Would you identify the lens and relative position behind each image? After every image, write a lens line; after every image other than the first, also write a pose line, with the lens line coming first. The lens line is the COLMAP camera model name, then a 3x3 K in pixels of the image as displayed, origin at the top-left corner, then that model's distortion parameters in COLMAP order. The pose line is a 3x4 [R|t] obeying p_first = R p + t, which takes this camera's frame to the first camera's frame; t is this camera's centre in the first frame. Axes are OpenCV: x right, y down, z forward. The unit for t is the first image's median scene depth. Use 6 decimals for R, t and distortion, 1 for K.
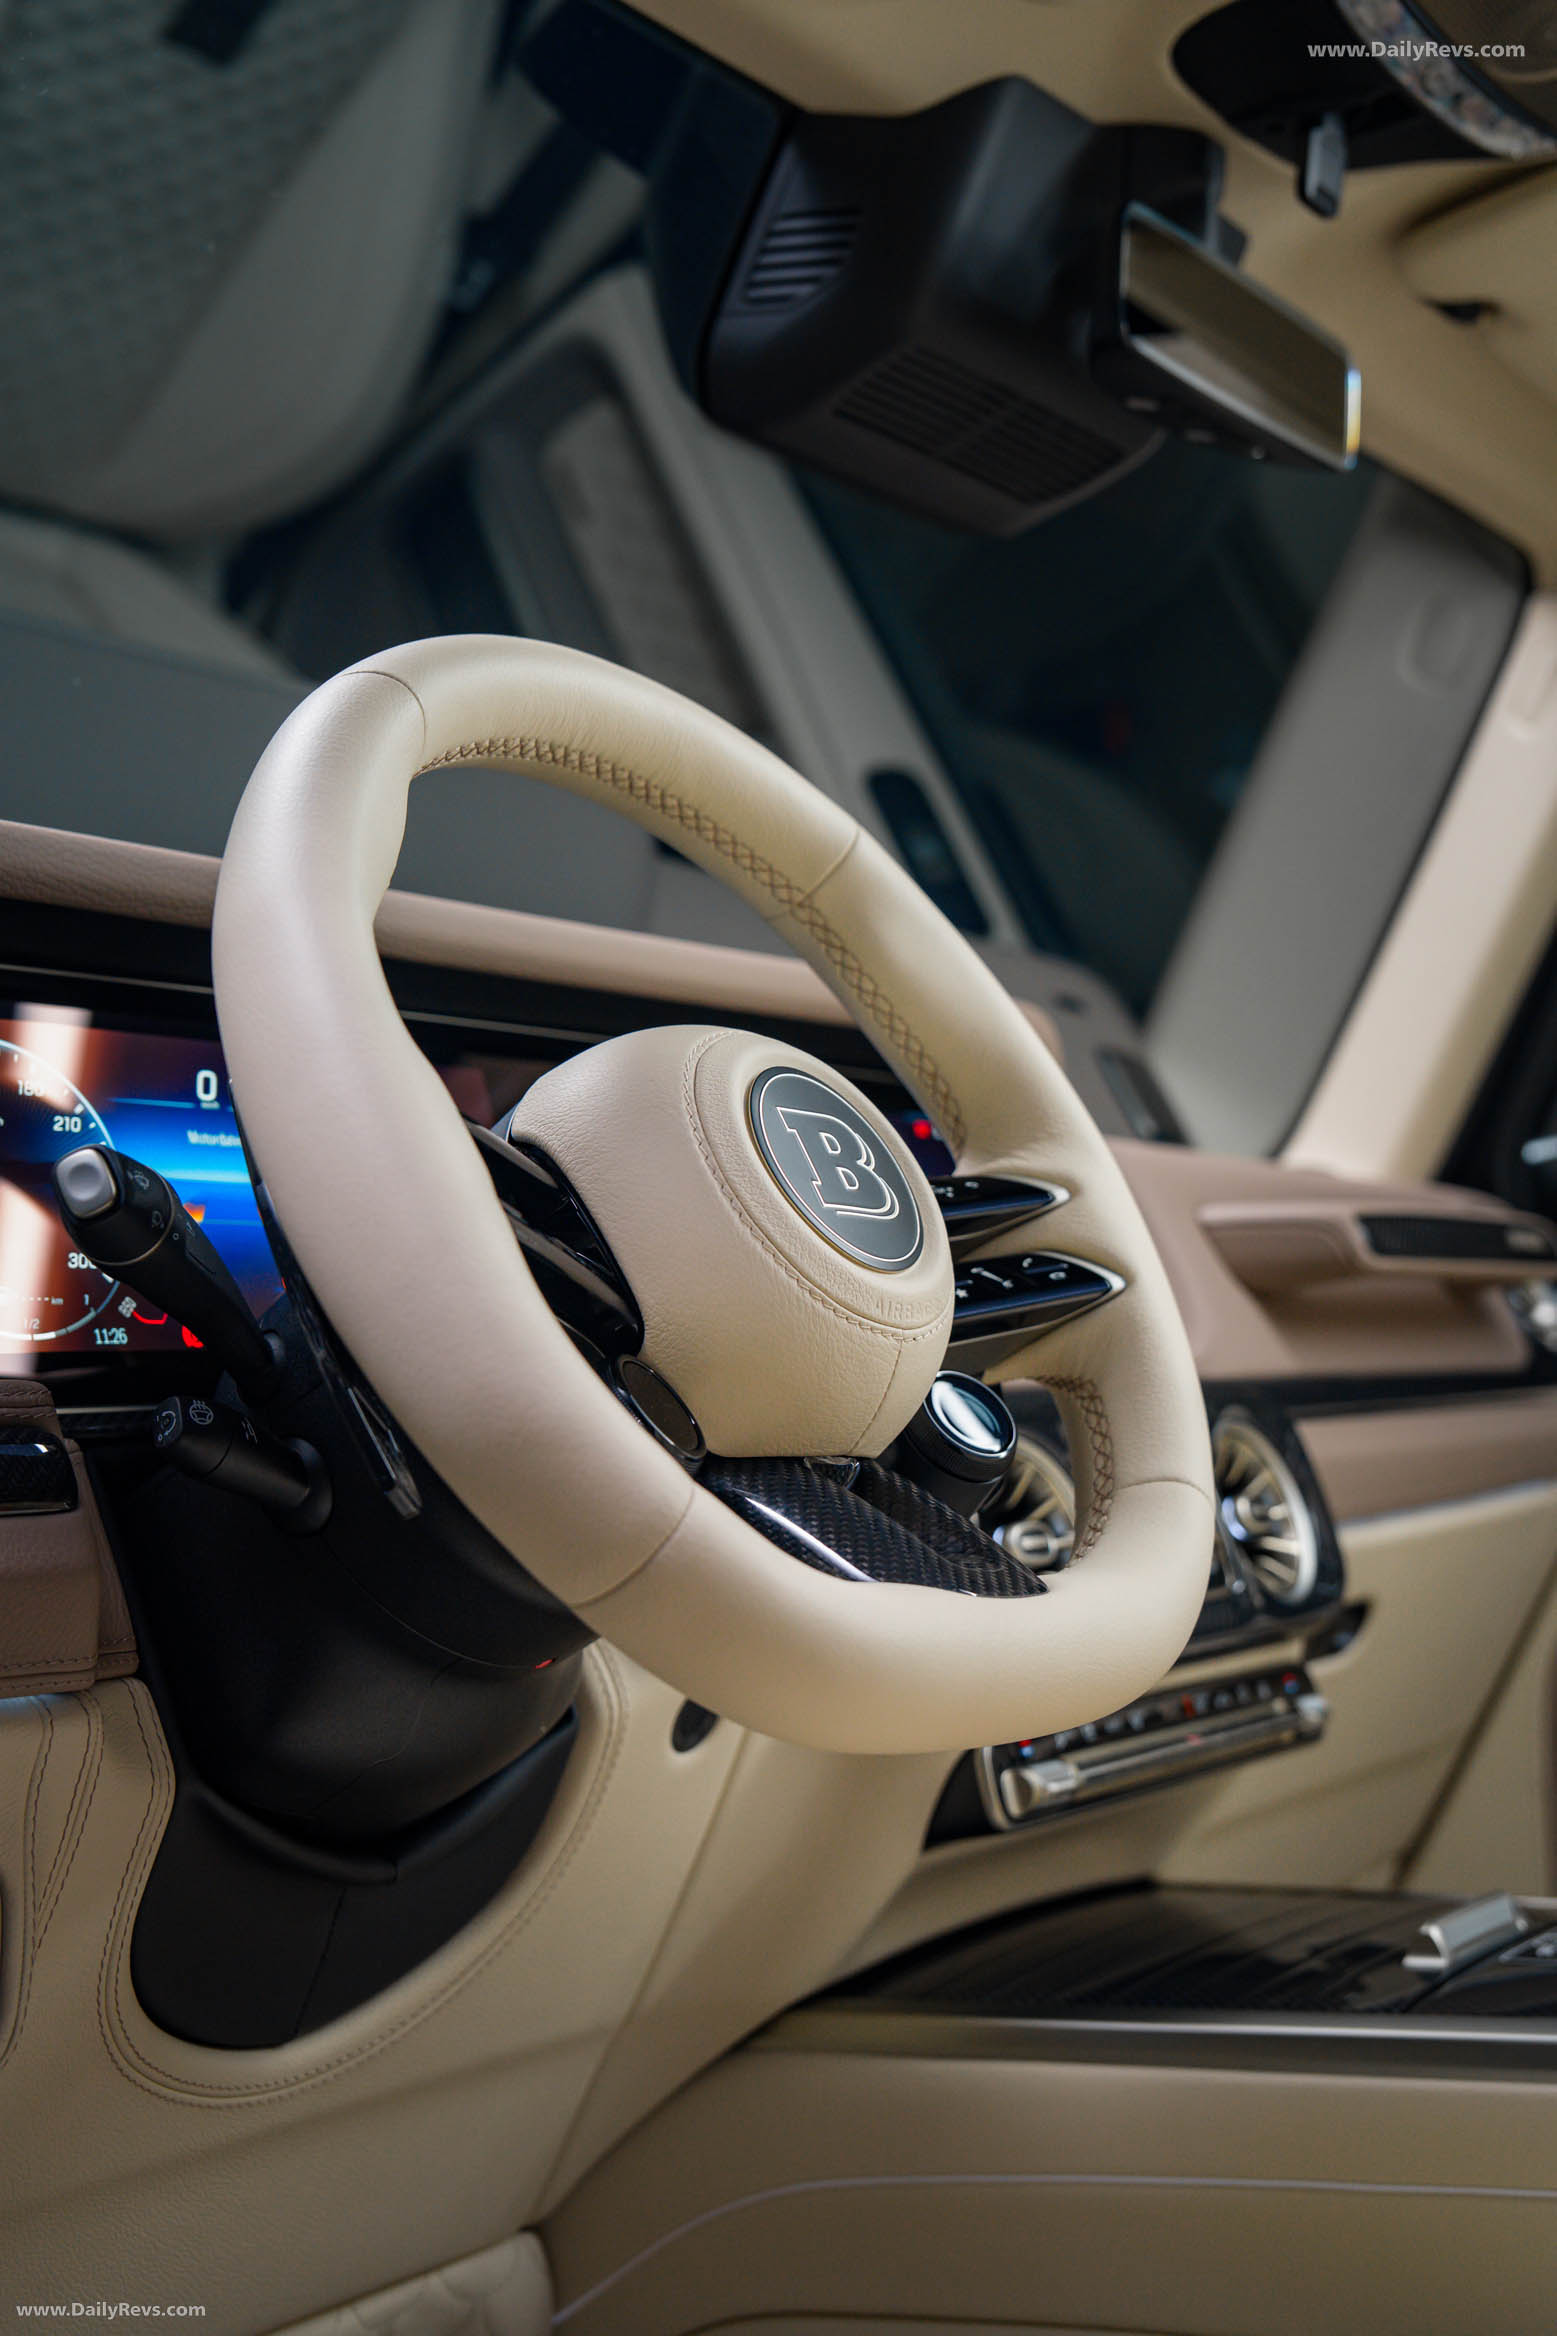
lens RADIAL K [[2665.9, 0, 778.5], [0, 2665.9, 1168.0], [0, 0, 1]] dist [0.022549, 0.043503]
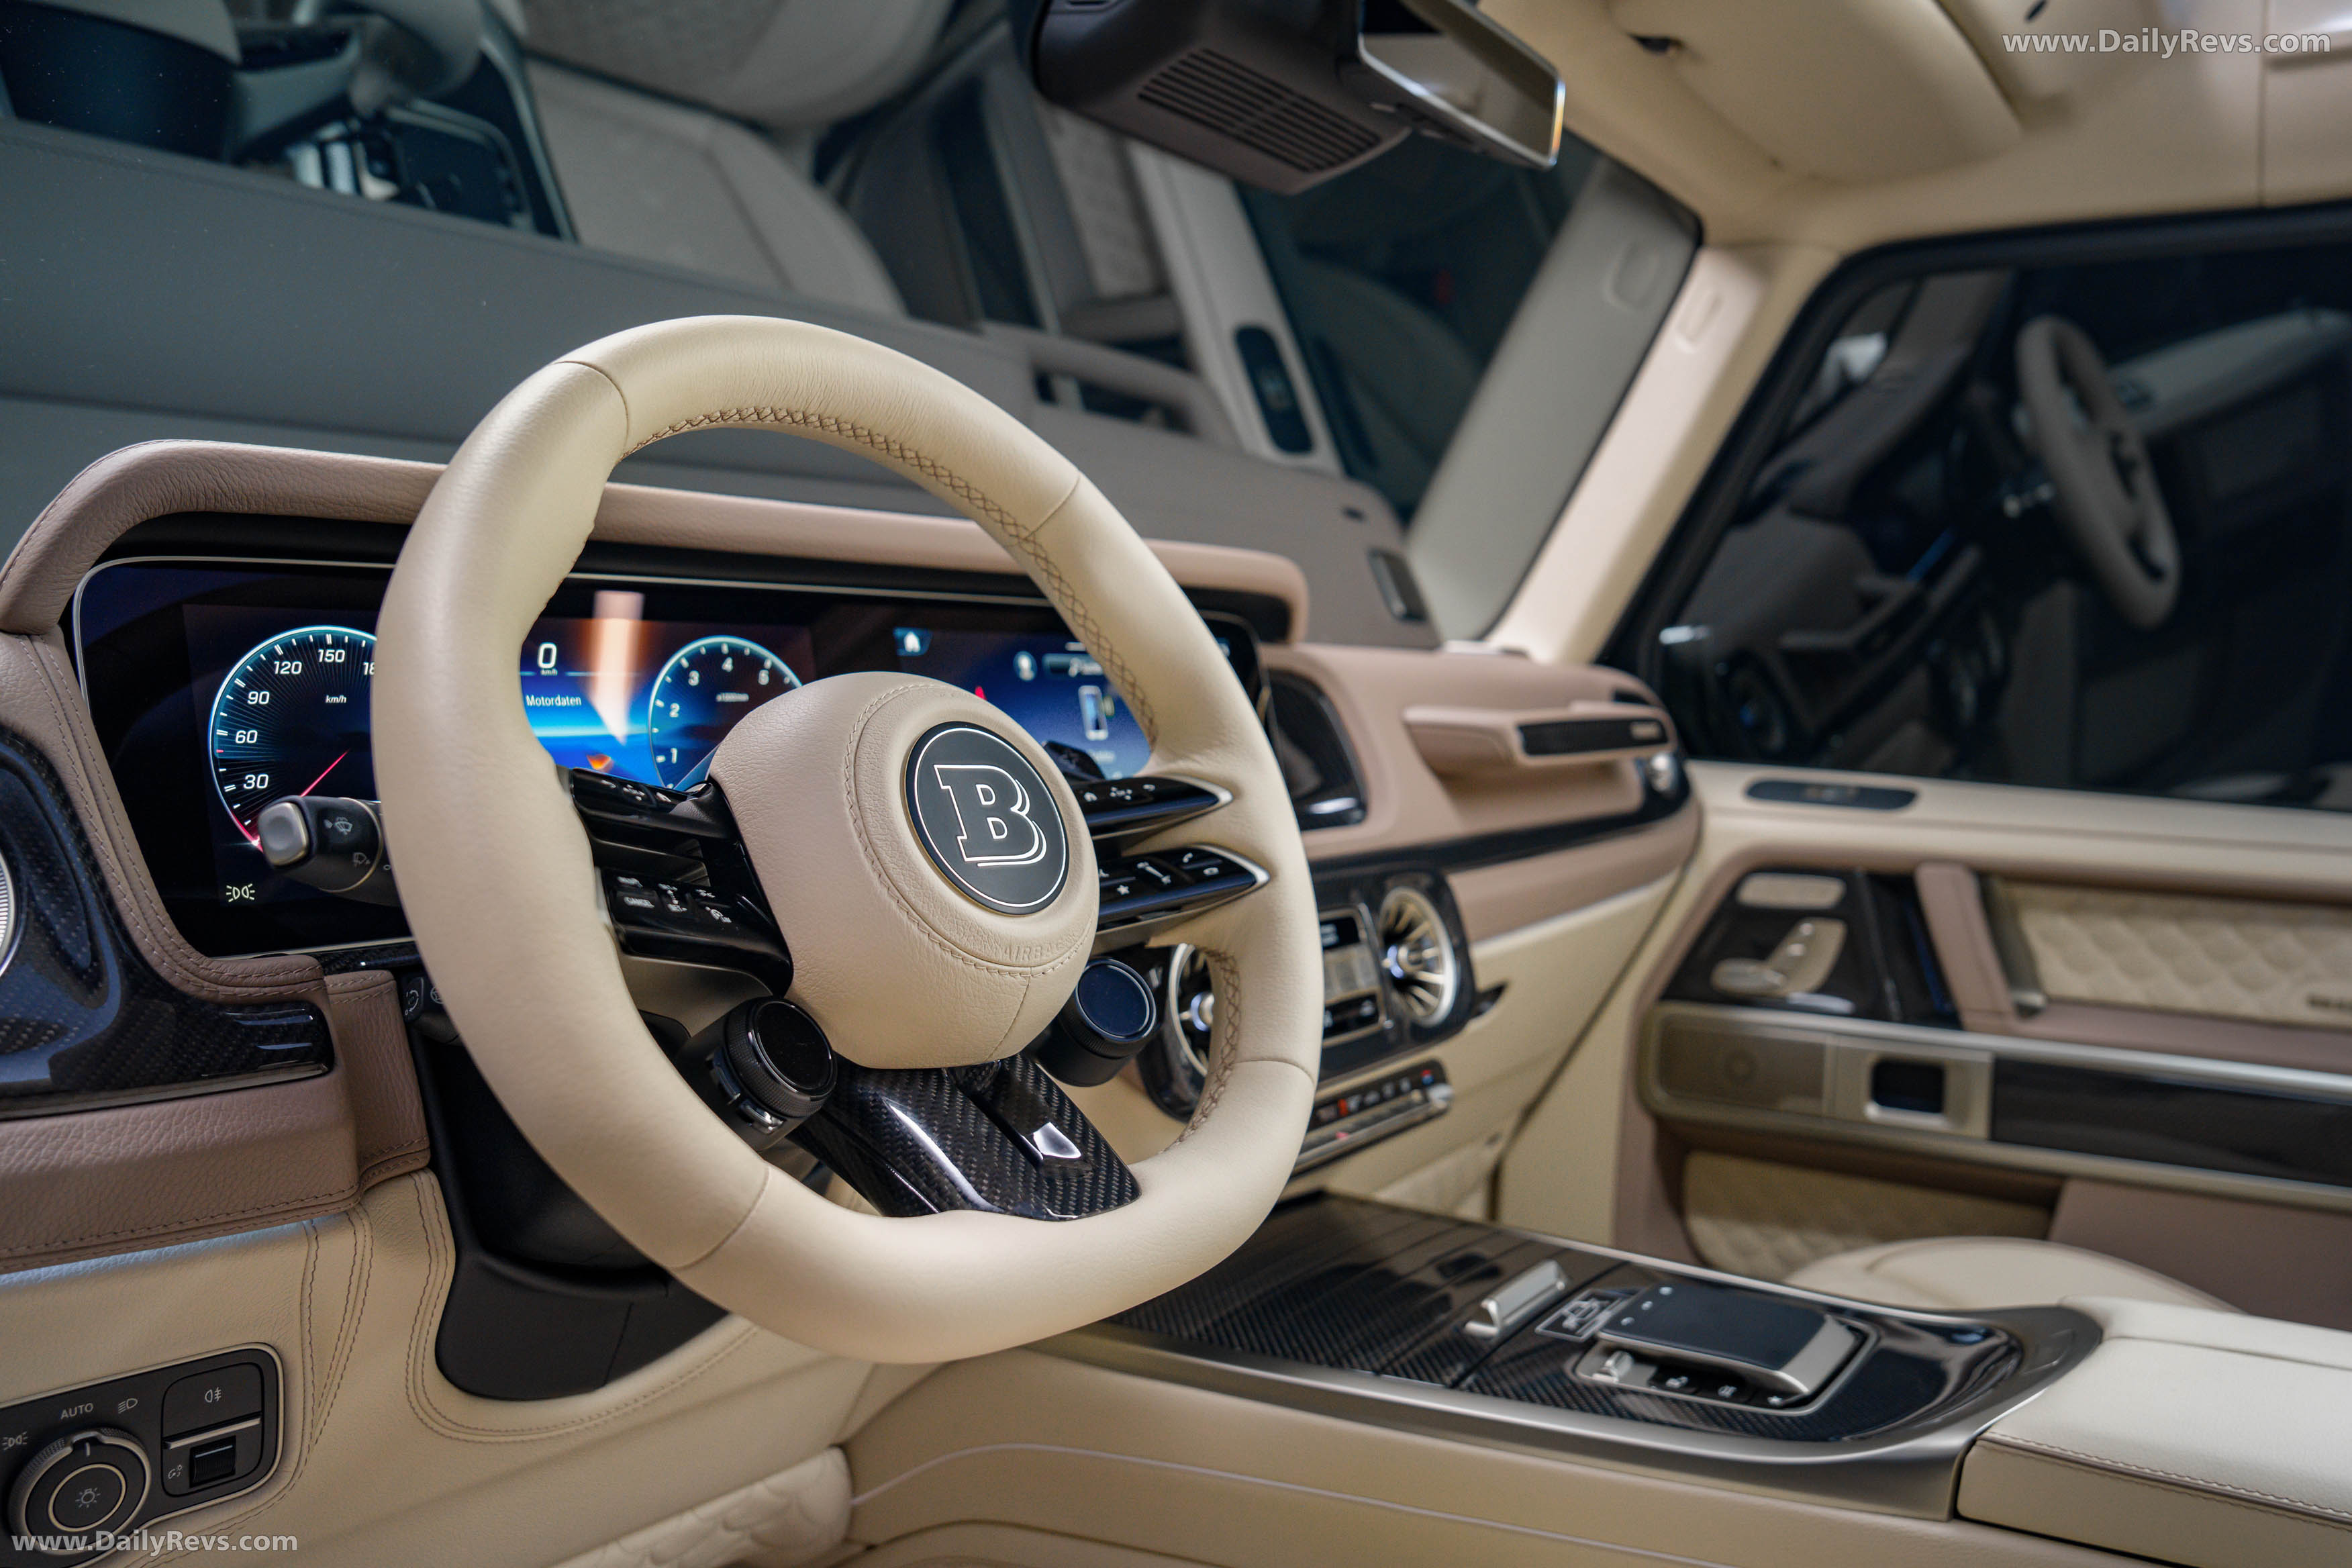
lens RADIAL K [[1613.6, 0, 1232.8], [0, 1613.6, 787.6], [0, 0, 1]] dist [-0.109382, 0.092383]
pose [[0.997840, 0.065662, 0.001816, 0.097813], [-0.065035, 0.983664, 0.167856, -0.106559], [0.009235, -0.167612, 0.985810, 0.250107]]
